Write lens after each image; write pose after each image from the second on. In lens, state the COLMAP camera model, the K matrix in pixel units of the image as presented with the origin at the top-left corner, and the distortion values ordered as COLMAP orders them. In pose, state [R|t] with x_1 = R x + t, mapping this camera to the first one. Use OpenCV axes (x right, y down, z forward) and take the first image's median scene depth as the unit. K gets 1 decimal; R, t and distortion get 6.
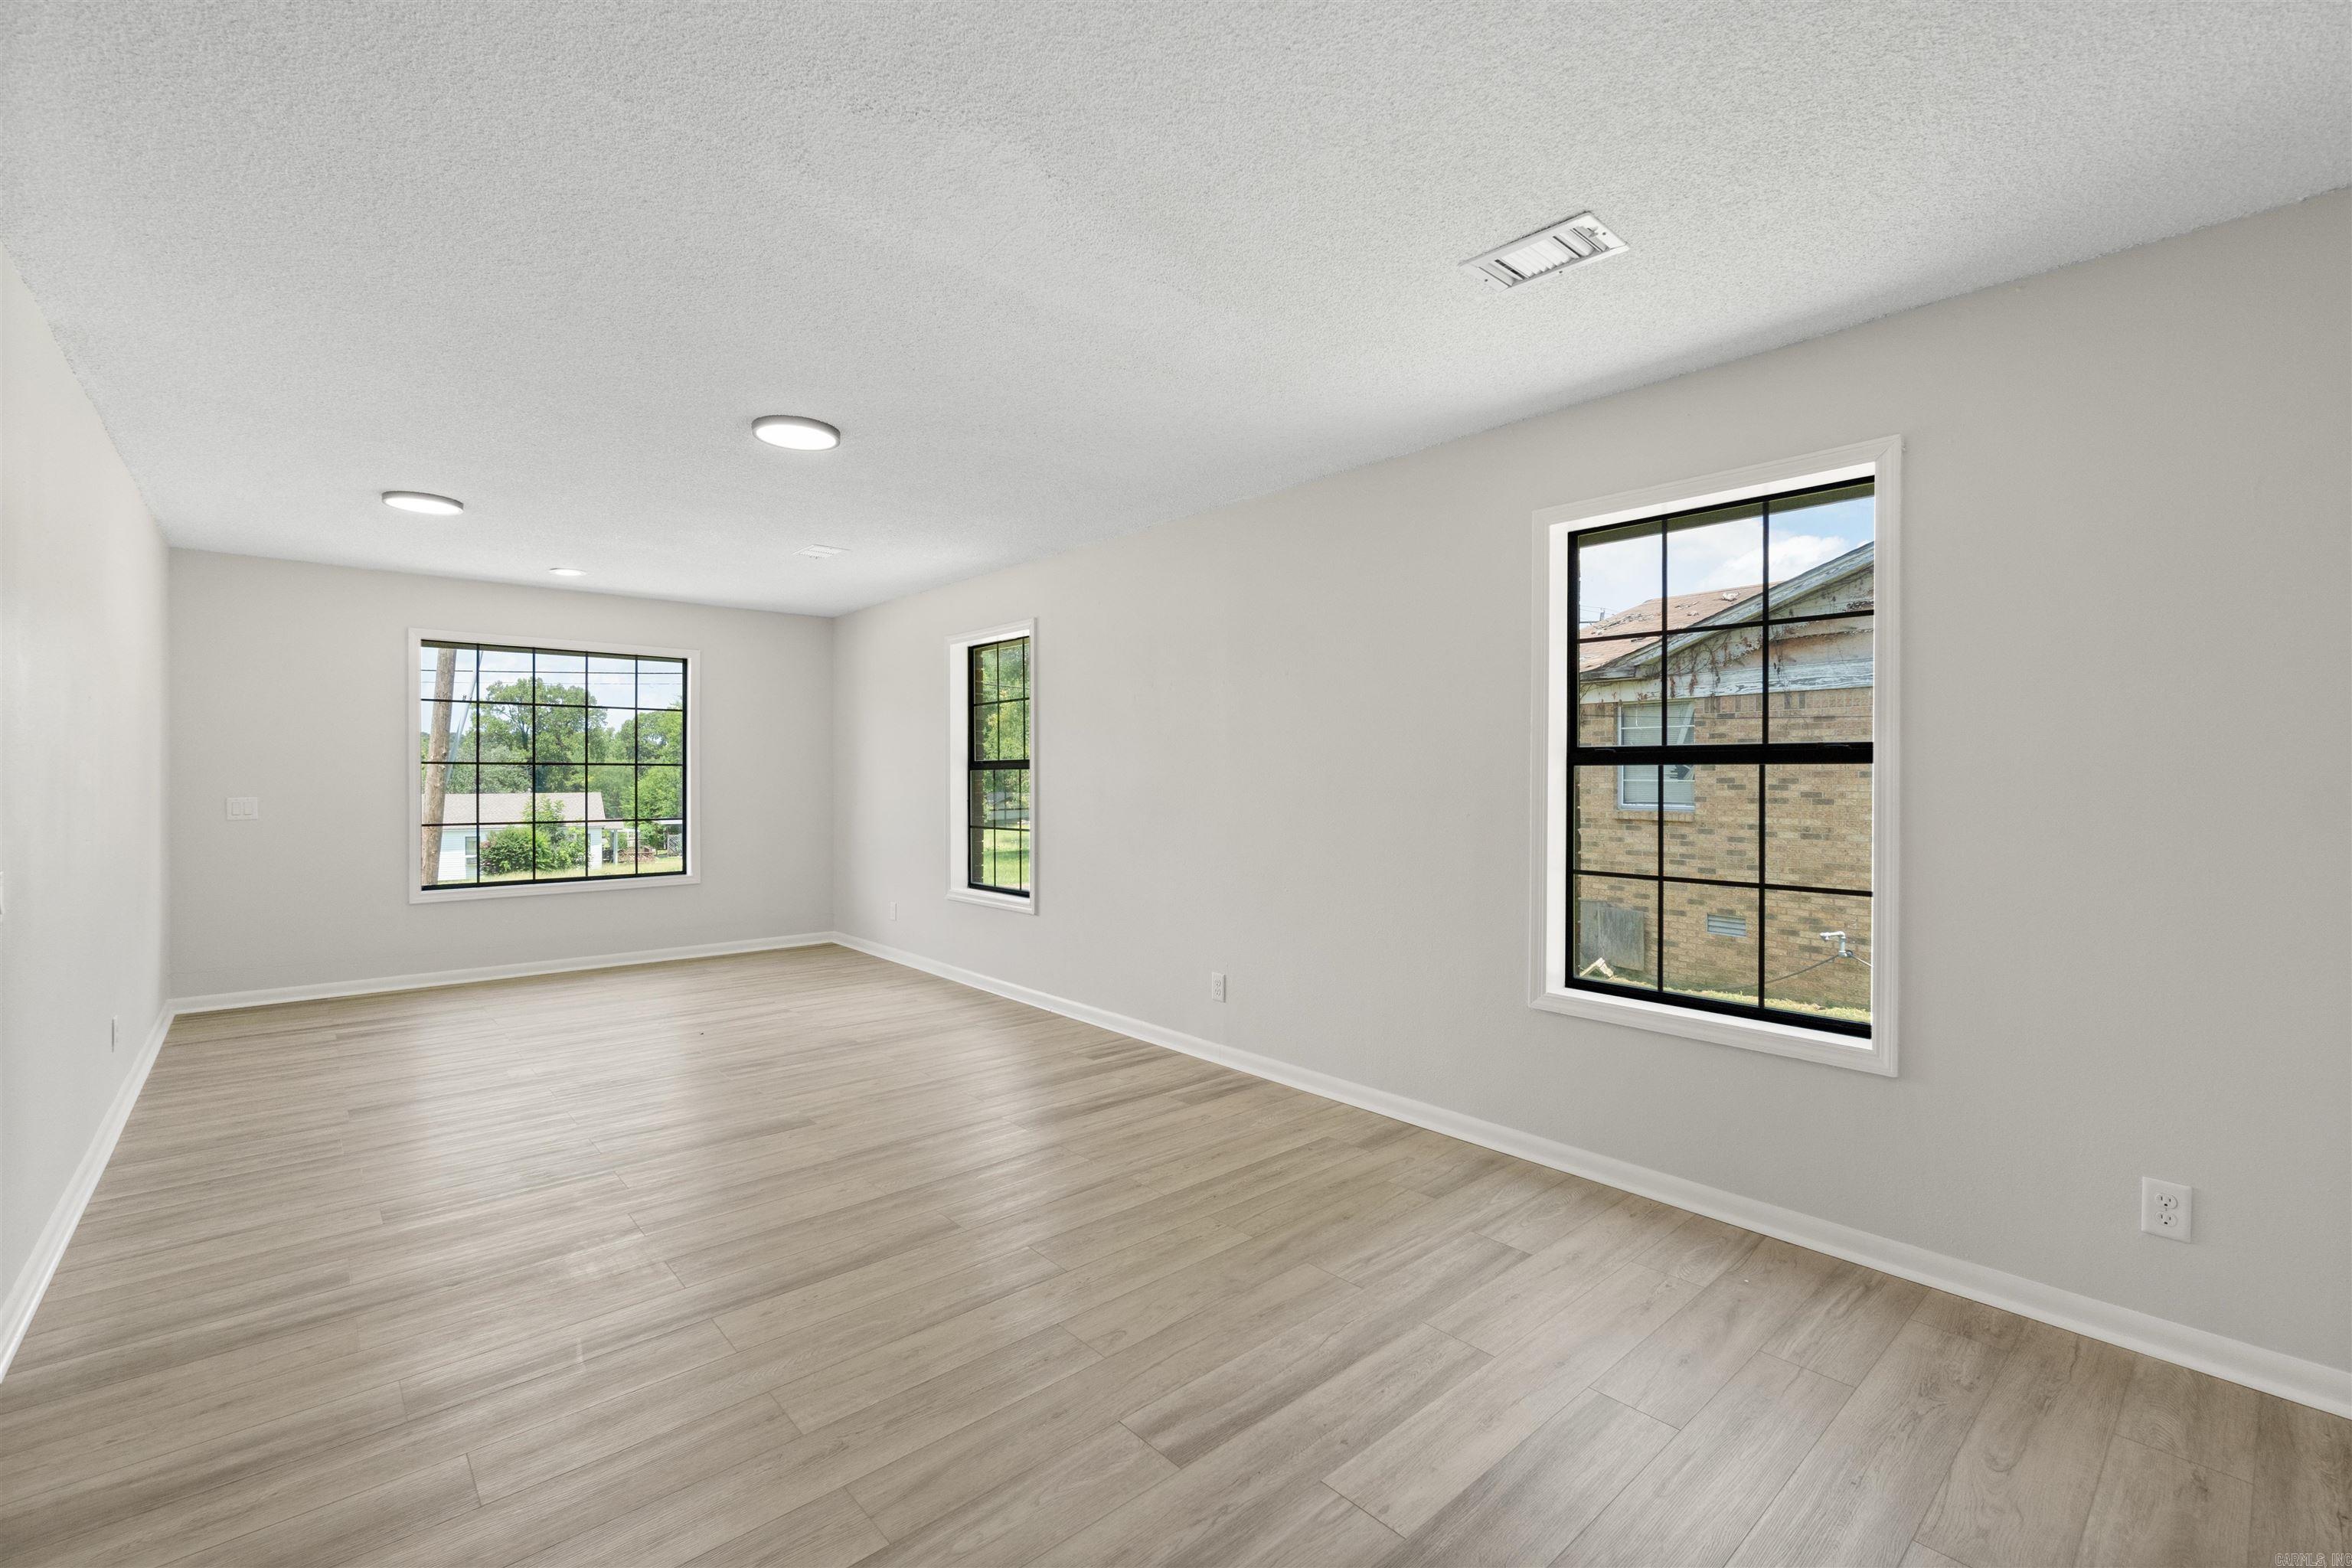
lens RADIAL K [[1011.0, 0, 1176.3], [0, 1011.0, 777.7], [0, 0, 1]] dist [-0.003554, -0.000203]
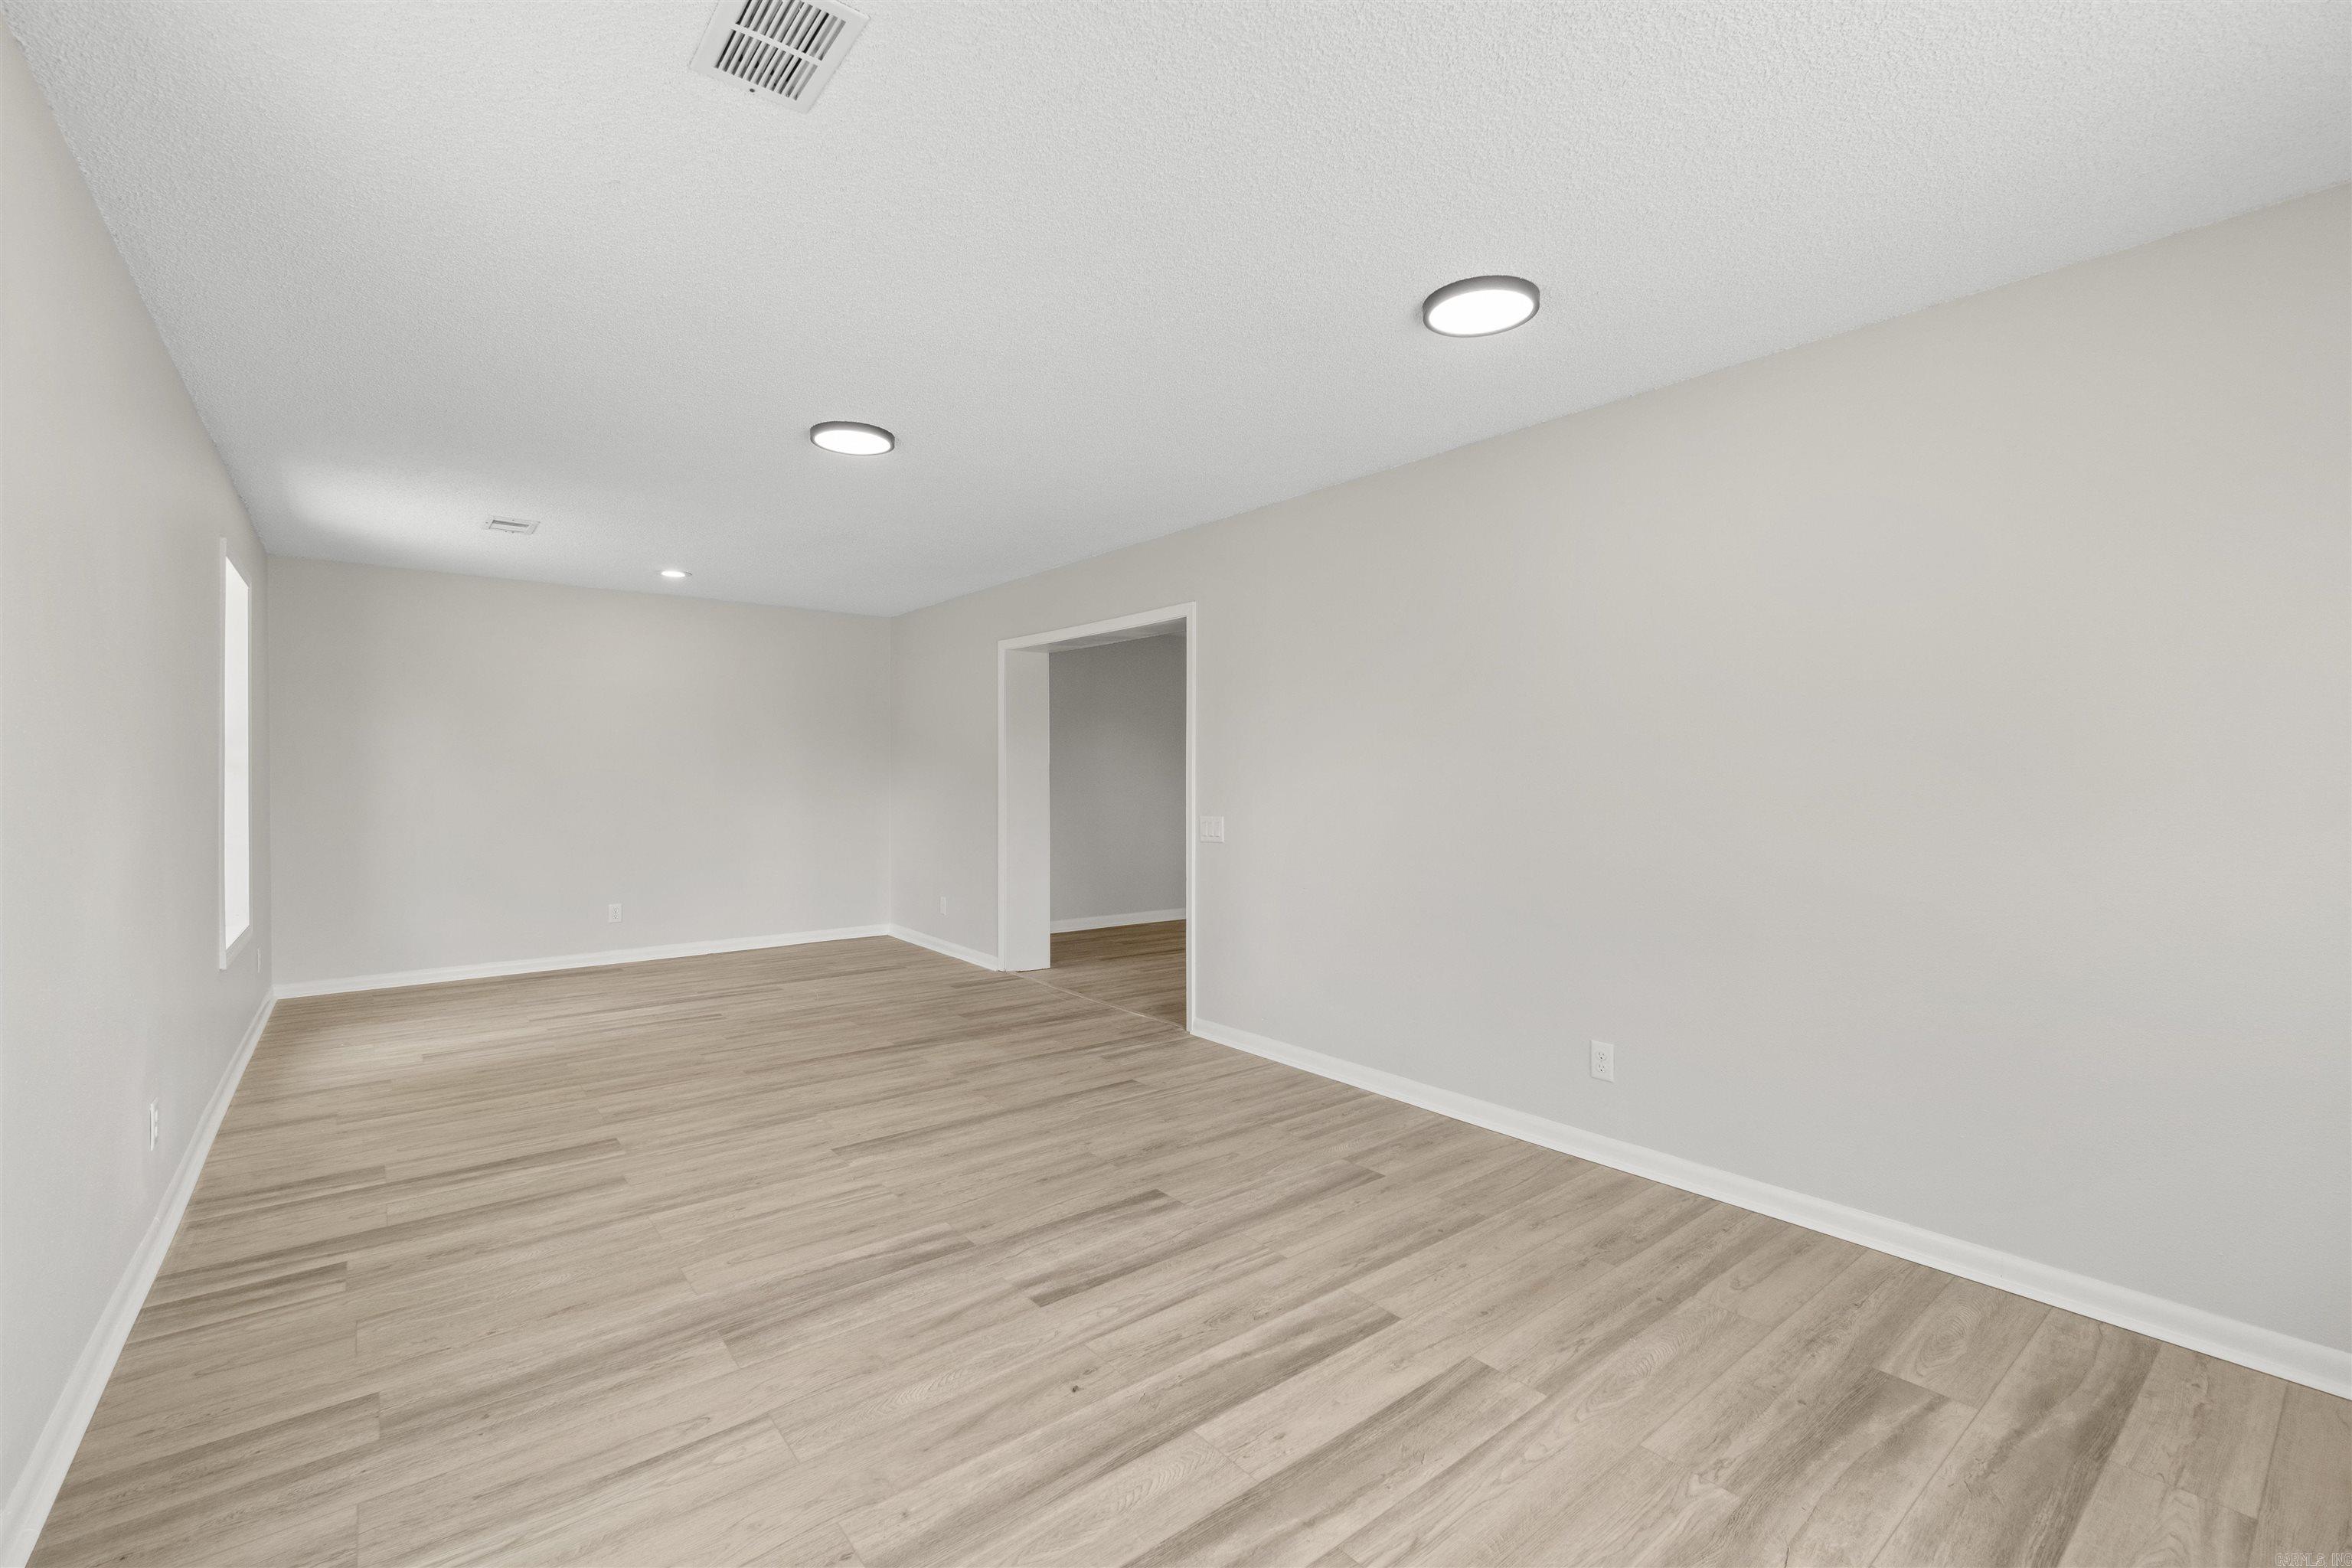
lens RADIAL K [[1011.0, 0, 1176.3], [0, 1011.0, 777.7], [0, 0, 1]] dist [-0.003554, -0.000203]
pose [[-0.998741, -0.004250, 0.049988, -0.740369], [-0.003813, 0.999954, 0.008835, -0.004450], [-0.050023, 0.008633, -0.998711, 1.970062]]
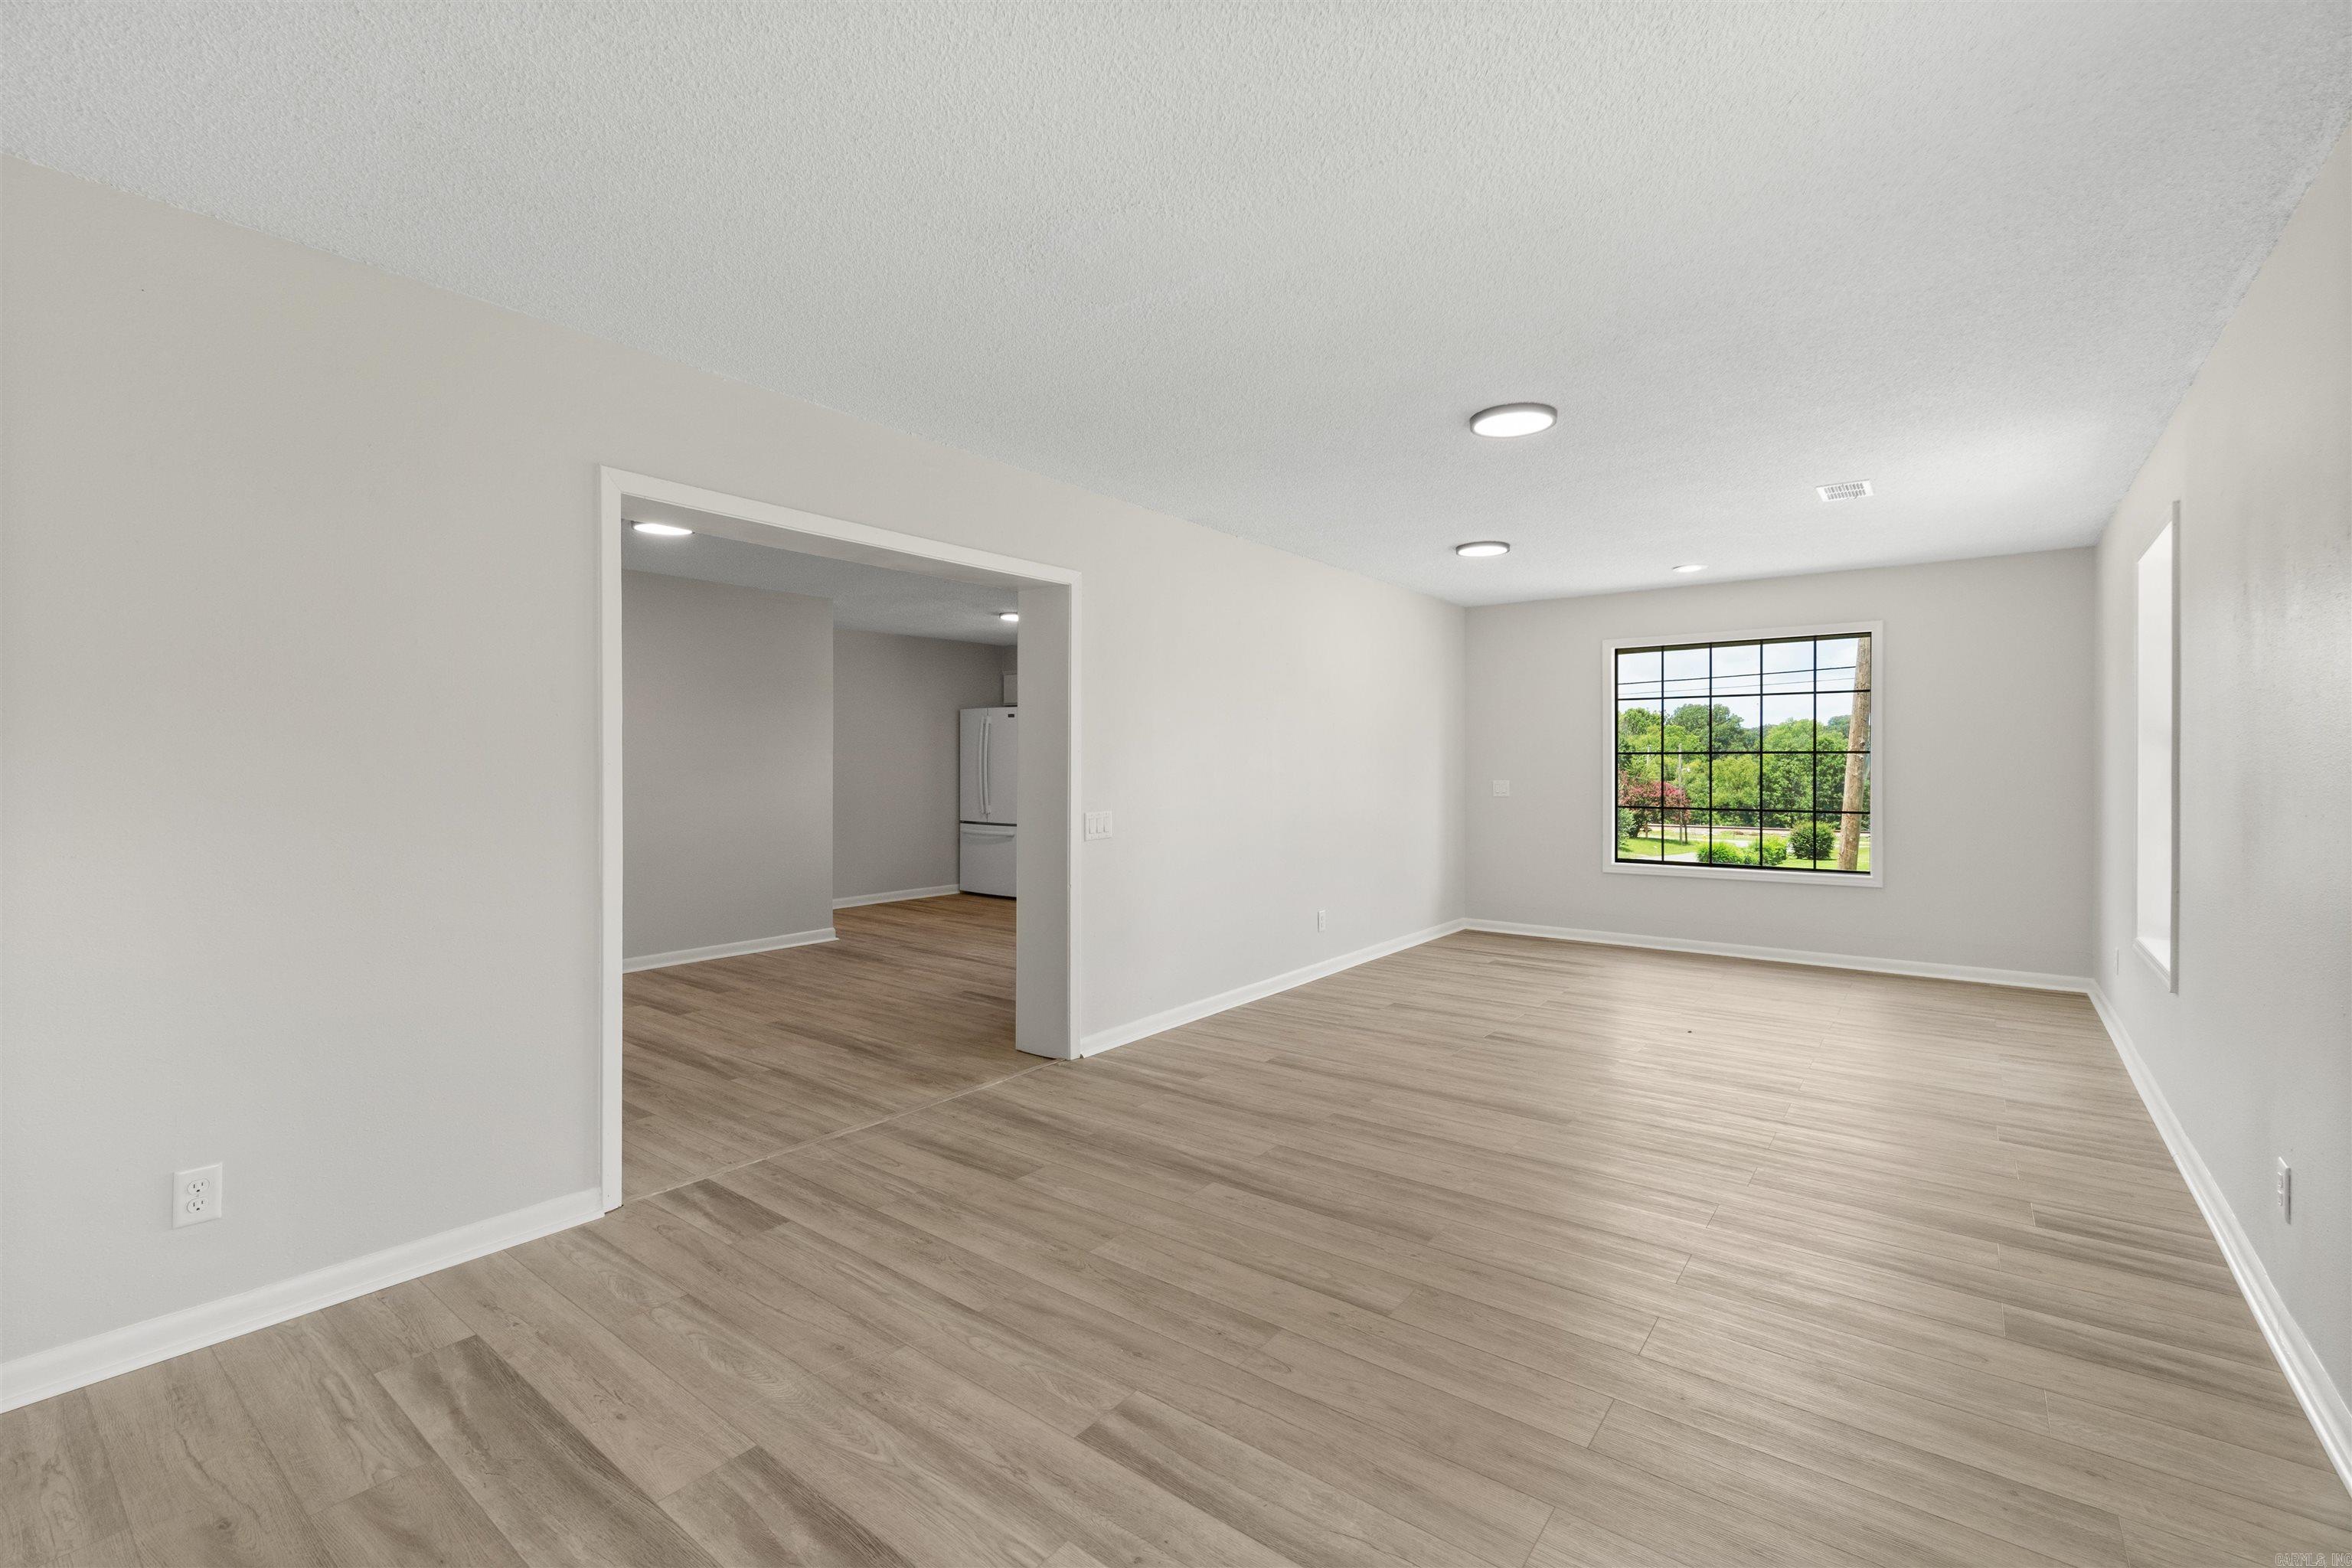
lens RADIAL K [[1011.0, 0, 1176.3], [0, 1011.0, 777.7], [0, 0, 1]] dist [-0.003554, -0.000203]
pose [[0.184124, 0.011994, -0.982830, 0.534279], [-0.002054, 0.999928, 0.011818, 0.001260], [0.982901, -0.000157, 0.184135, 0.477163]]
